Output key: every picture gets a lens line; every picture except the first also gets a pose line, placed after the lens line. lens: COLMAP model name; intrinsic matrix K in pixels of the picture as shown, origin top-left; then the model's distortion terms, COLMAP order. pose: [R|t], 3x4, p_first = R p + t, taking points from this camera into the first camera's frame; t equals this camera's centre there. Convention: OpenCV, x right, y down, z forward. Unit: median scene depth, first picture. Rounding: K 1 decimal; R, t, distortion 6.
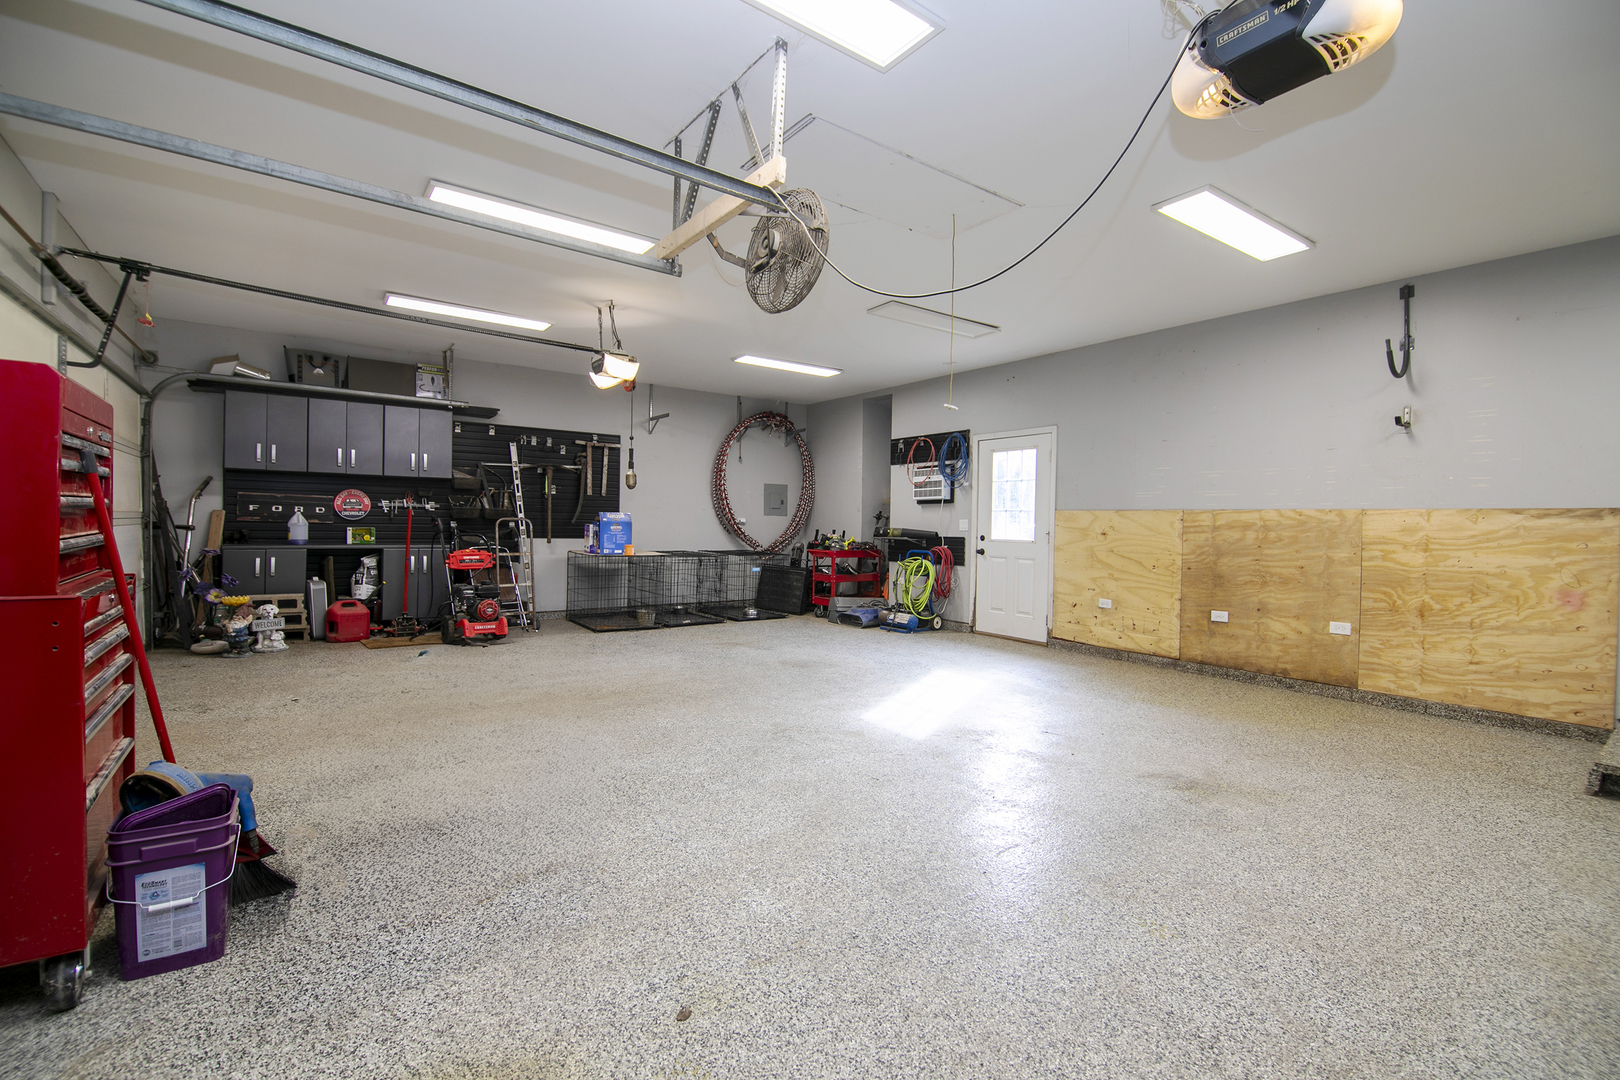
lens RADIAL K [[722.6, 0, 813.6], [0, 722.6, 531.5], [0, 0, 1]] dist [0.002374, -0.010797]
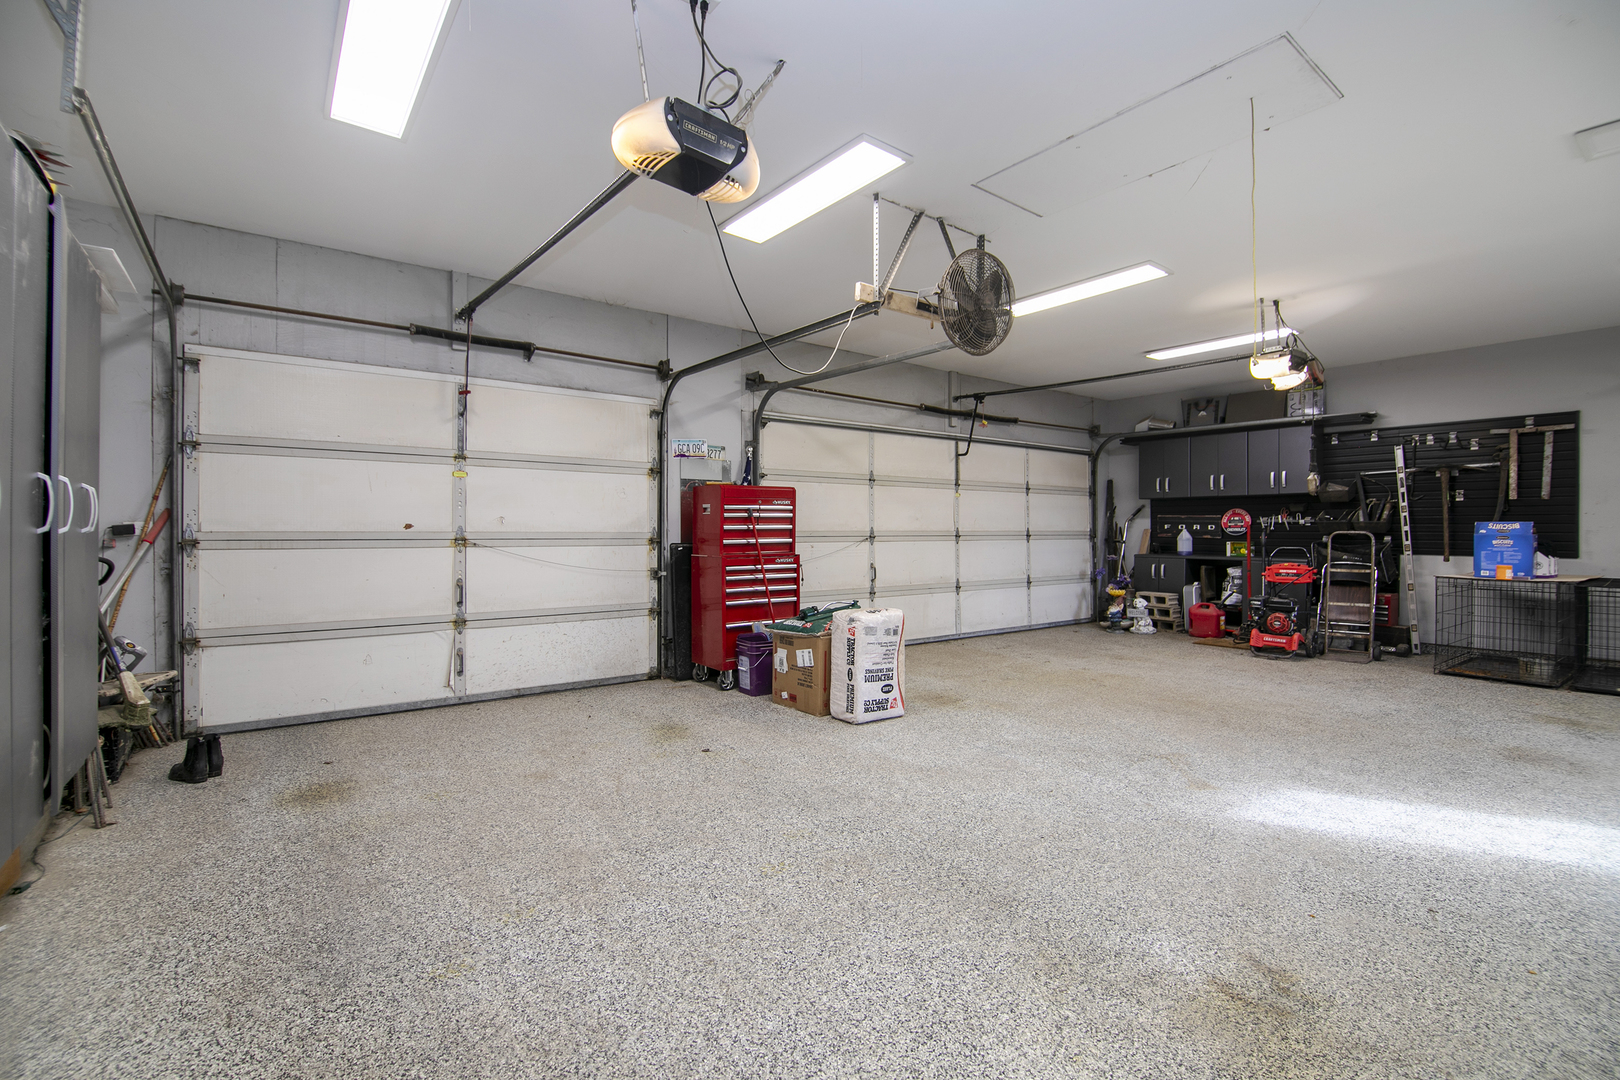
lens RADIAL K [[722.6, 0, 813.6], [0, 722.6, 531.5], [0, 0, 1]] dist [0.002374, -0.010797]
pose [[0.020088, -0.016568, -0.999661, 0.510356], [-0.013951, 0.999761, -0.016850, 0.006763], [0.999701, 0.014285, 0.019852, 0.316589]]
